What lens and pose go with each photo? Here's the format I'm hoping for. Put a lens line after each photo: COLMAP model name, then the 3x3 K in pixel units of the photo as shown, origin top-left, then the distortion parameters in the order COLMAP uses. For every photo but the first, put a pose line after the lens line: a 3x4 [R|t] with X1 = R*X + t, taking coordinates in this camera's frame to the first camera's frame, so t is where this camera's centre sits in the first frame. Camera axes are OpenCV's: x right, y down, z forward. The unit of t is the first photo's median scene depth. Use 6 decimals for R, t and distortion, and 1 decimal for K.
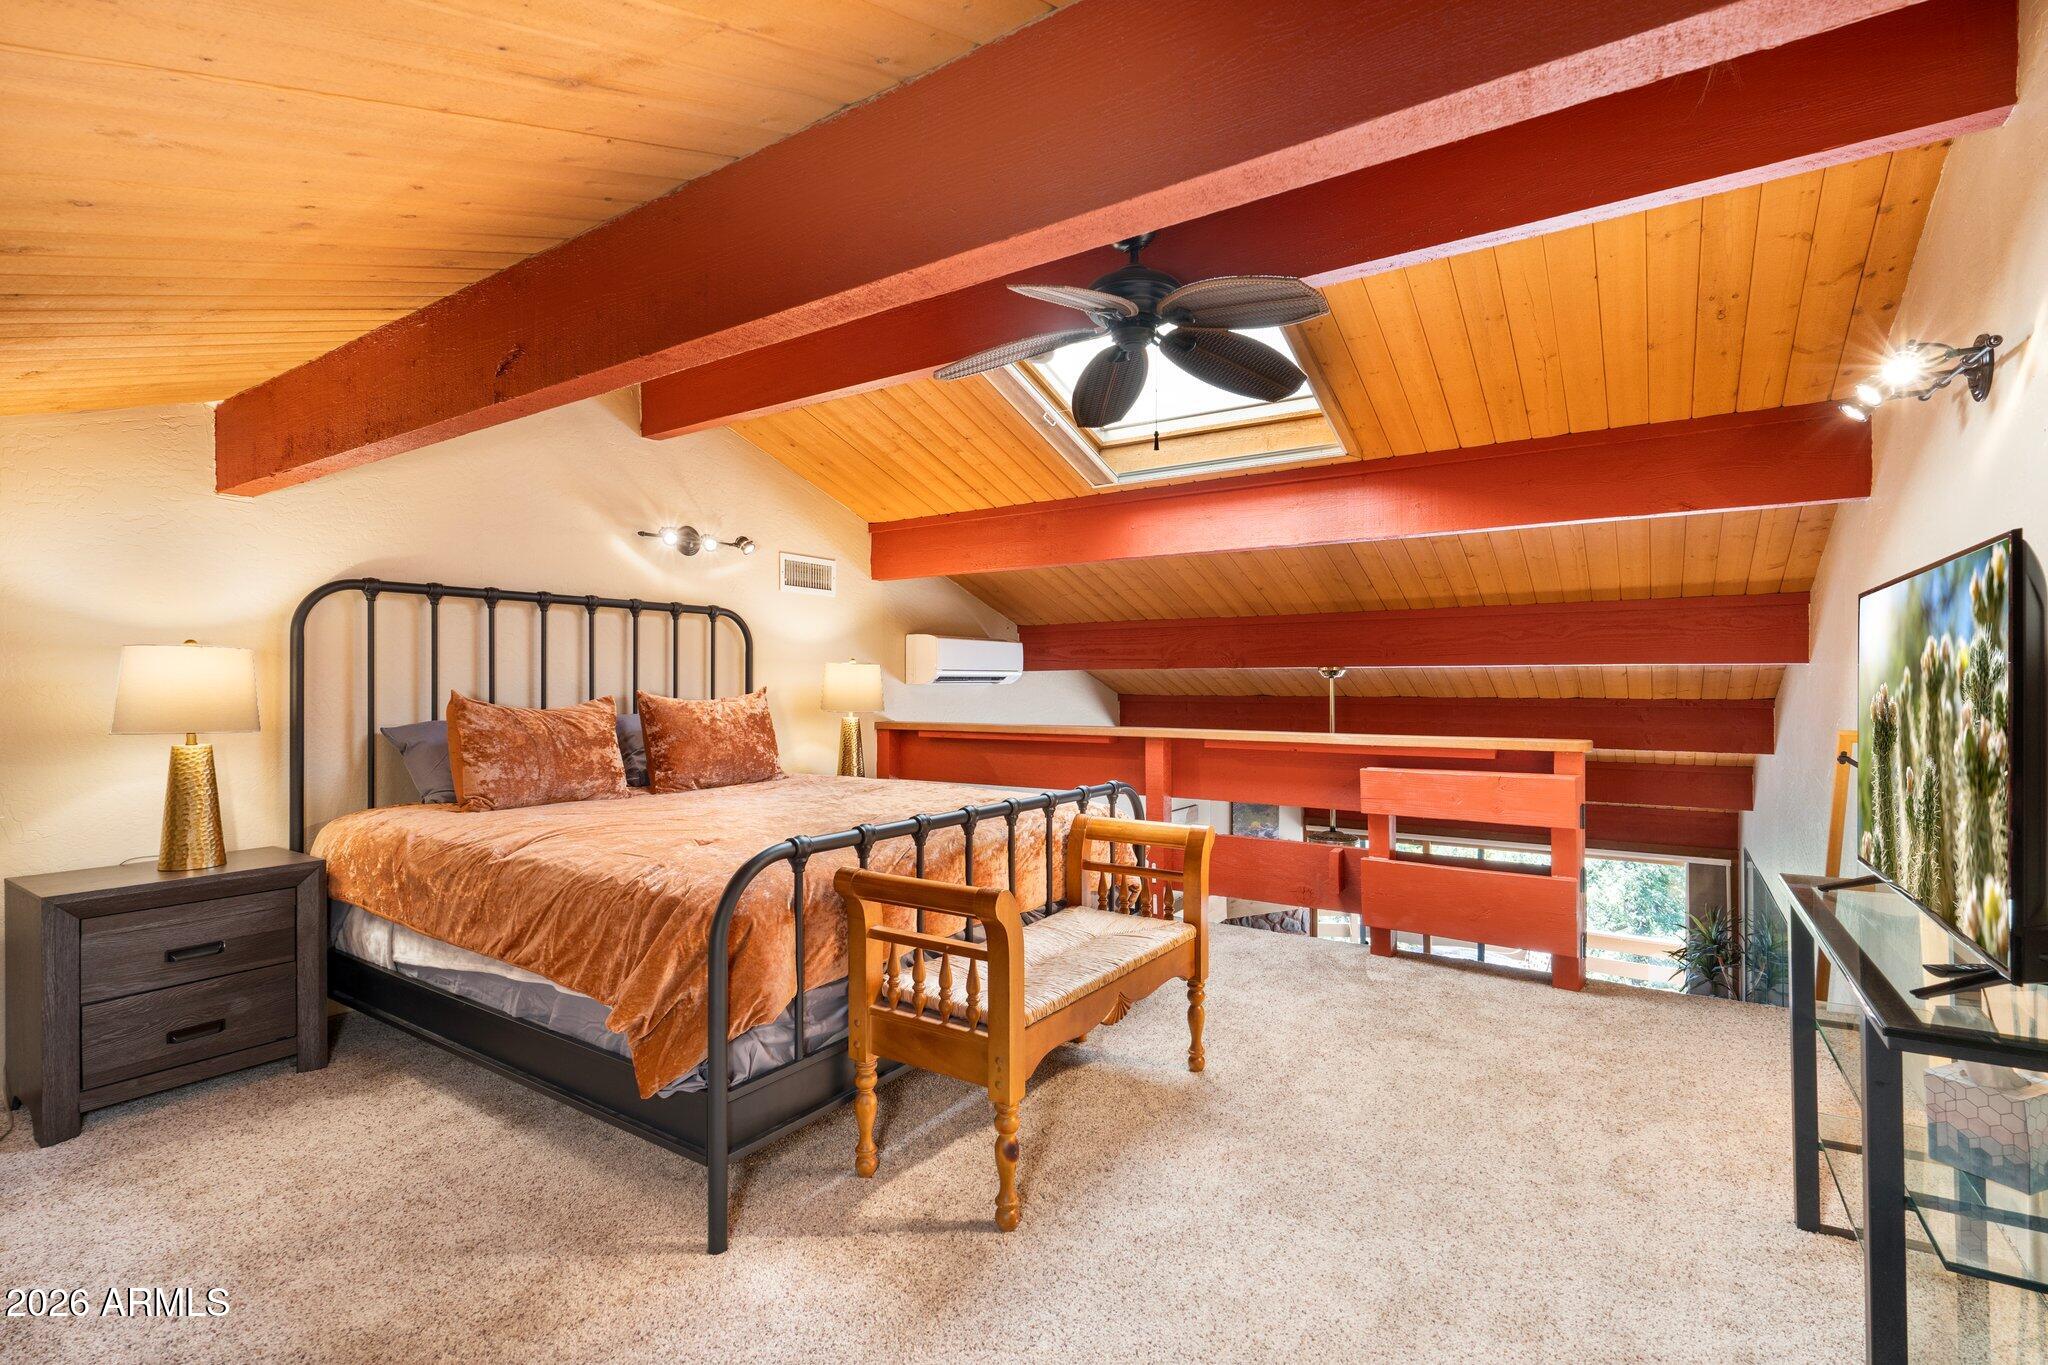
lens RADIAL K [[953.2, 0, 1024.0], [0, 953.2, 682.5], [0, 0, 1]] dist [0.019801, 0.000056]
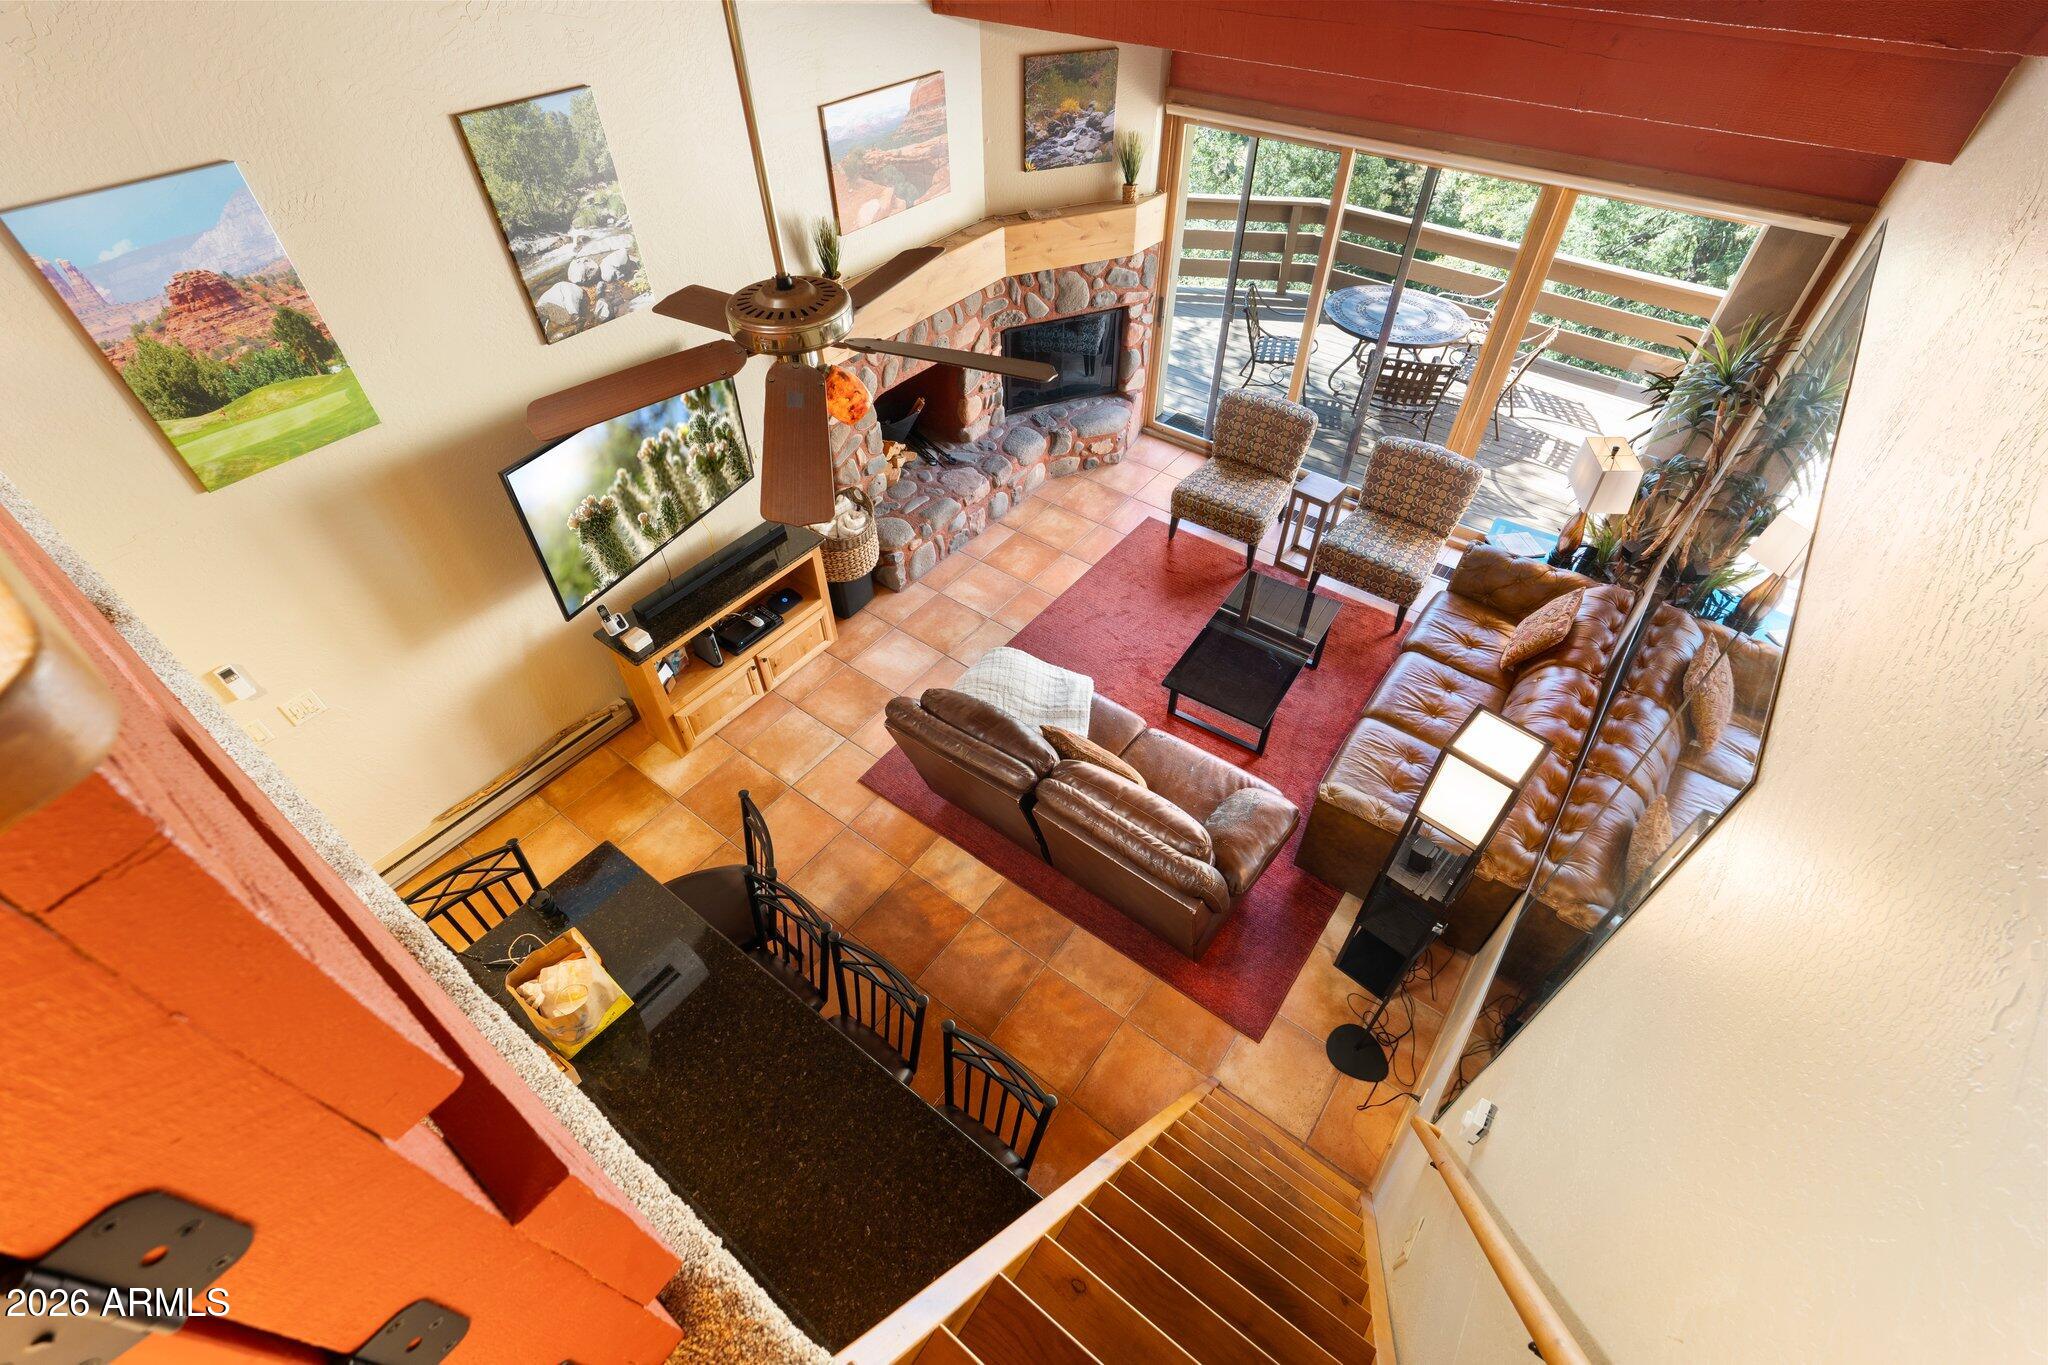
lens RADIAL K [[904.2, 0, 1024.0], [0, 904.2, 682.5], [0, 0, 1]] dist [-0.000114, -0.000056]
pose [[0.998123, 0.045022, -0.041525, 0.239129], [-0.001653, 0.697530, 0.716553, 0.000273], [0.061226, -0.715139, 0.696295, 0.343423]]
